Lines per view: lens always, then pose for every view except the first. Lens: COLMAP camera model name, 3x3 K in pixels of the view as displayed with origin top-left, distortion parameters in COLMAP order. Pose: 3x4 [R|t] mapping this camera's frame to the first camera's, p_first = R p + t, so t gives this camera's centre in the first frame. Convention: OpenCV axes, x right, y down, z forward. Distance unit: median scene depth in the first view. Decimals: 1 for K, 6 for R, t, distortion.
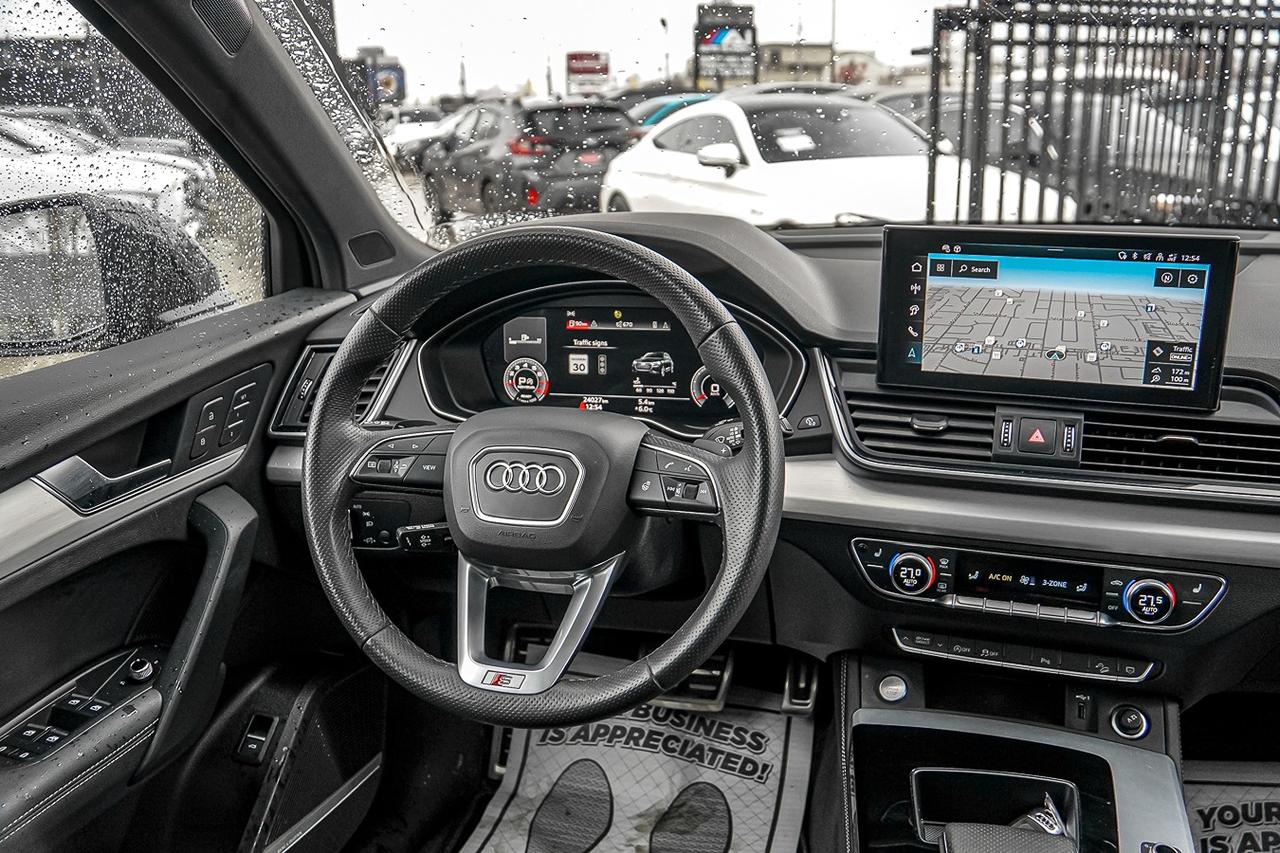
lens RADIAL K [[1012.5, 0, 633.9], [0, 1012.5, 422.6], [0, 0, 1]] dist [-0.125916, 0.081847]
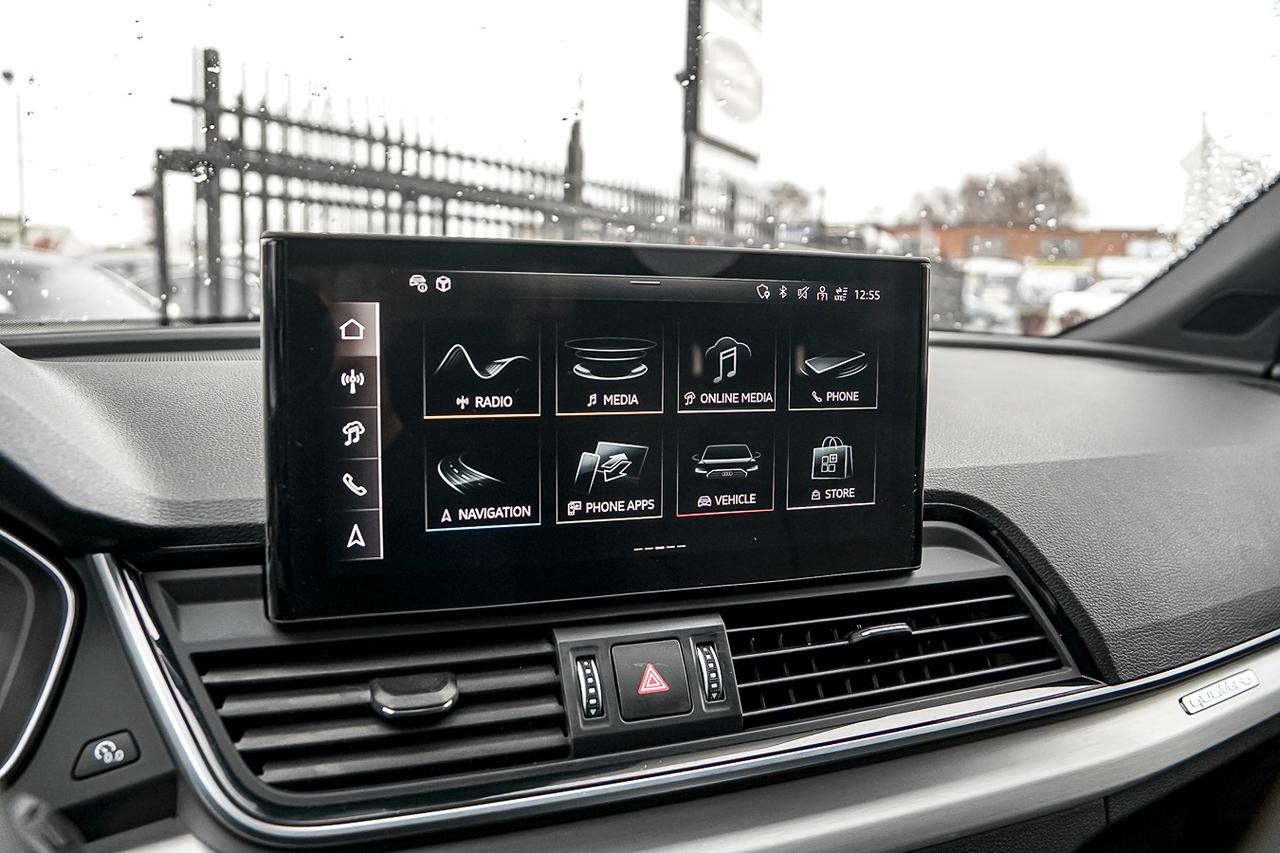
lens RADIAL K [[1012.5, 0, 633.4], [0, 1012.5, 434.0], [0, 0, 1]] dist [-0.125916, 0.081847]
pose [[0.736765, -0.050267, 0.674278, 0.081042], [0.161540, 0.981440, -0.103344, -0.047662], [-0.656569, 0.185063, 0.731211, 0.588966]]
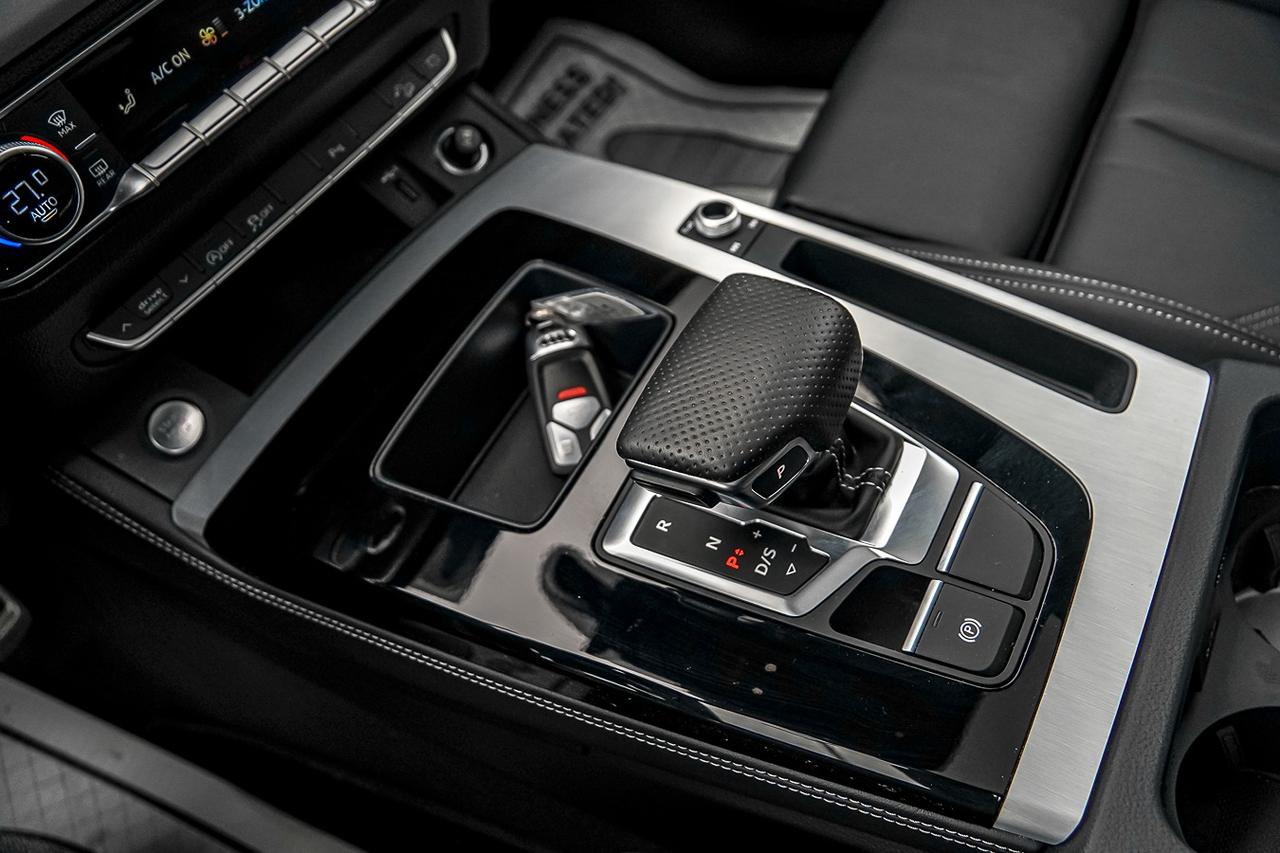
lens RADIAL K [[1012.5, 0, 635.8], [0, 1012.5, 423.0], [0, 0, 1]] dist [-0.125916, 0.081847]
pose [[0.267692, -0.764012, 0.587049, 0.038271], [0.503211, 0.630447, 0.591030, 0.097279], [-0.821657, 0.137195, 0.553225, 0.574717]]
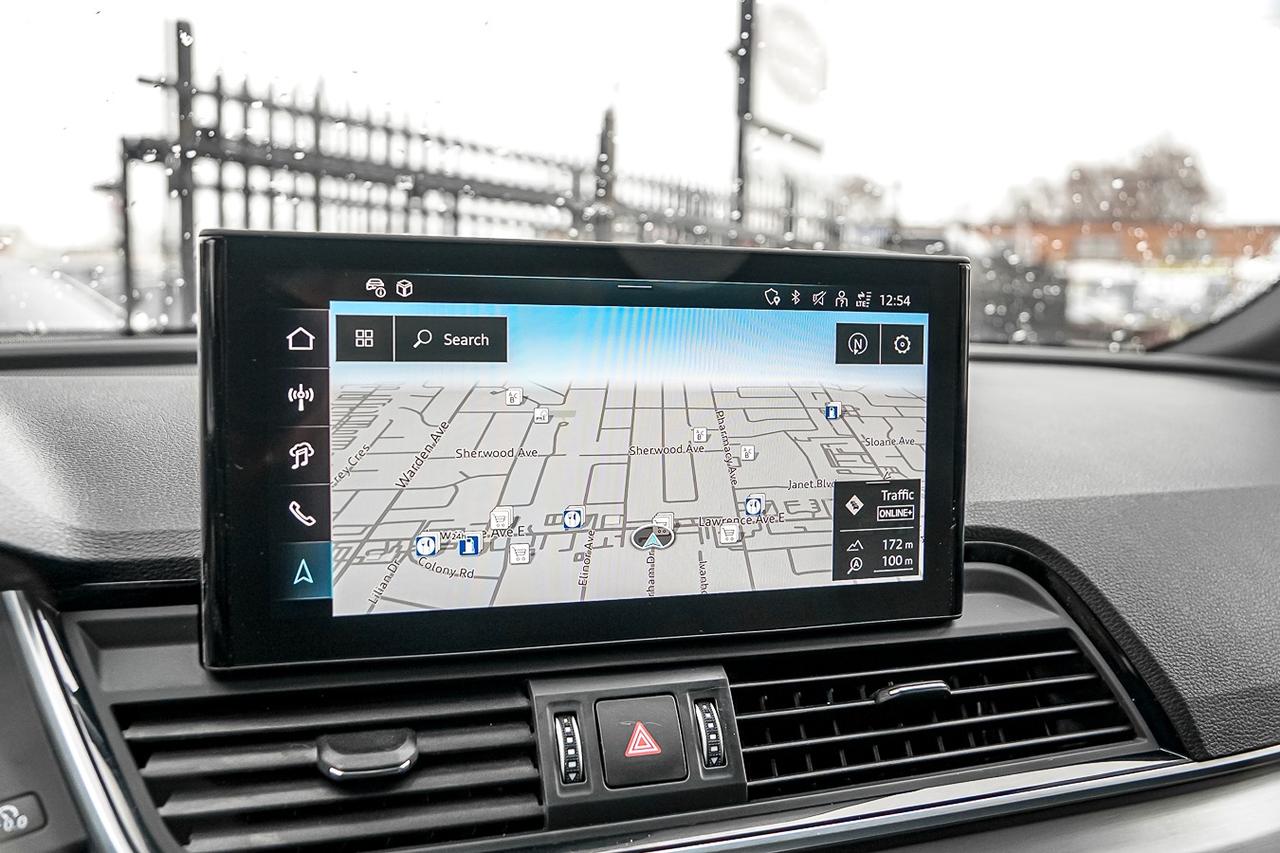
lens RADIAL K [[1179.2, 0, 632.1], [0, 1179.2, 434.0], [0, 0, 1]] dist [-0.038877, 0.000000]
pose [[0.763153, -0.028159, 0.645605, 0.088867], [0.153773, 0.978266, -0.139102, -0.038927], [-0.627656, 0.205433, 0.750896, 0.566752]]
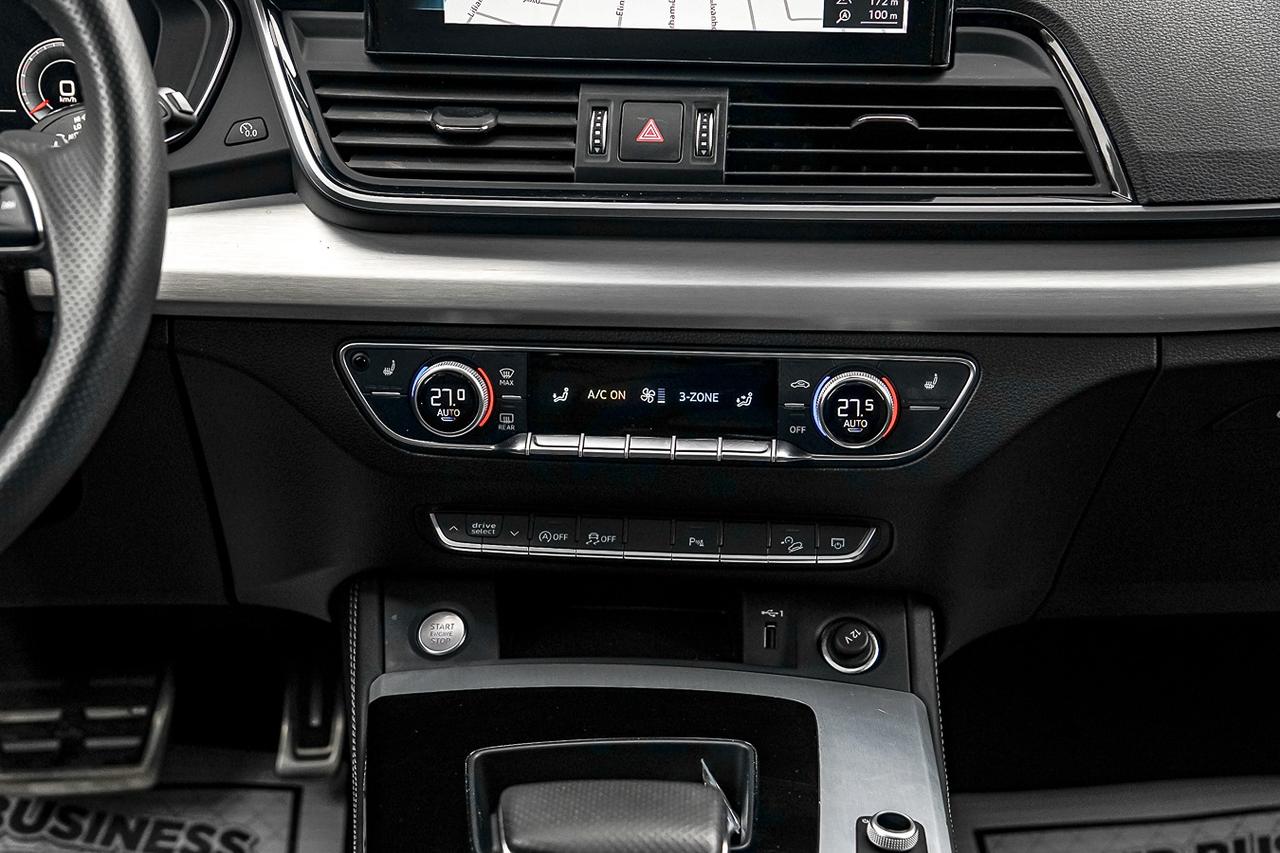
lens RADIAL K [[2075.5, 0, 631.2], [0, 2075.5, 437.4], [0, 0, 1]] dist [0.211357, 0.000000]
pose [[0.960850, -0.055757, 0.271400, 0.059496], [0.049693, 0.998338, 0.029172, 0.139582], [-0.272576, -0.014544, 0.962024, -0.126384]]
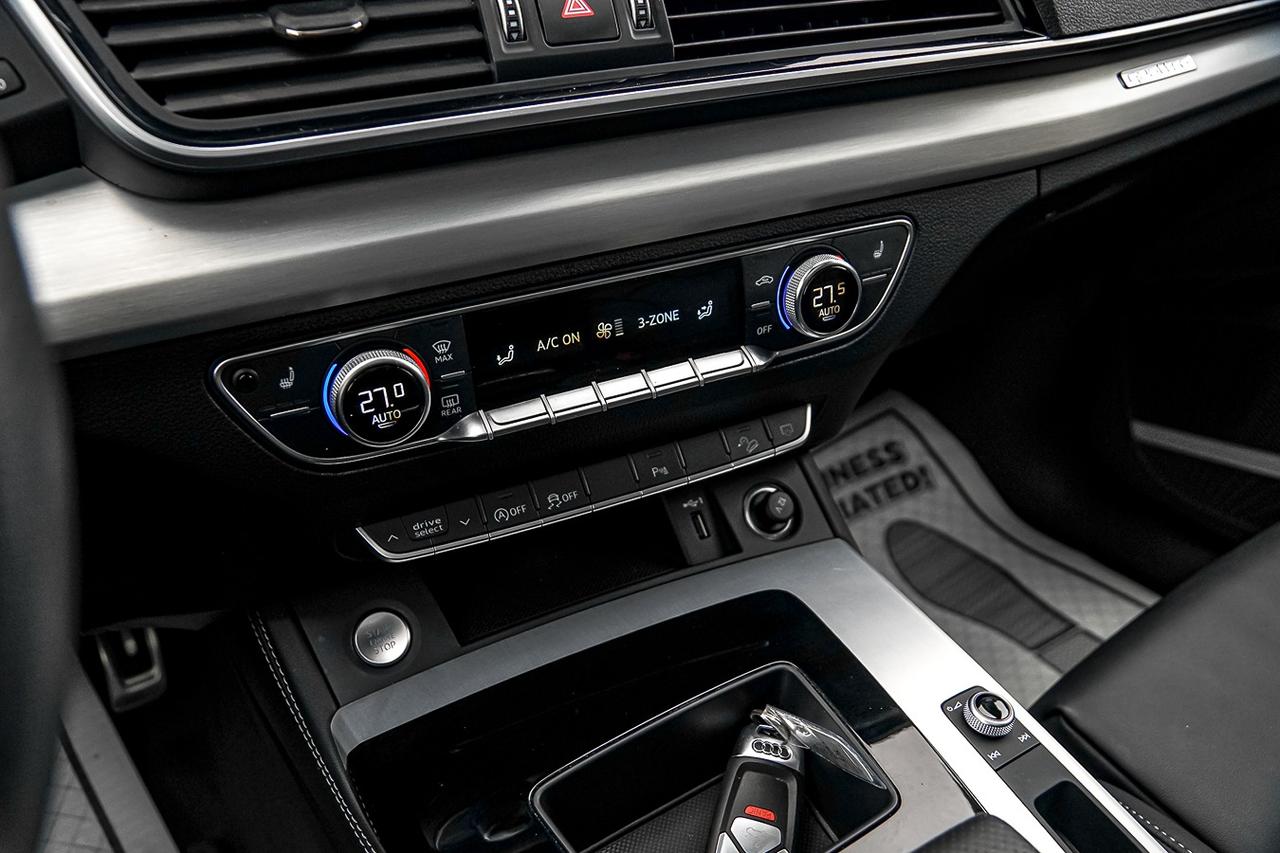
lens RADIAL K [[1012.5, 0, 626.7], [0, 1012.5, 425.5], [0, 0, 1]] dist [-0.125916, 0.081847]
pose [[0.682090, -0.355604, 0.638983, 0.071921], [0.216038, 0.932789, 0.288499, 0.060219], [-0.698628, -0.058737, 0.713070, 0.610585]]
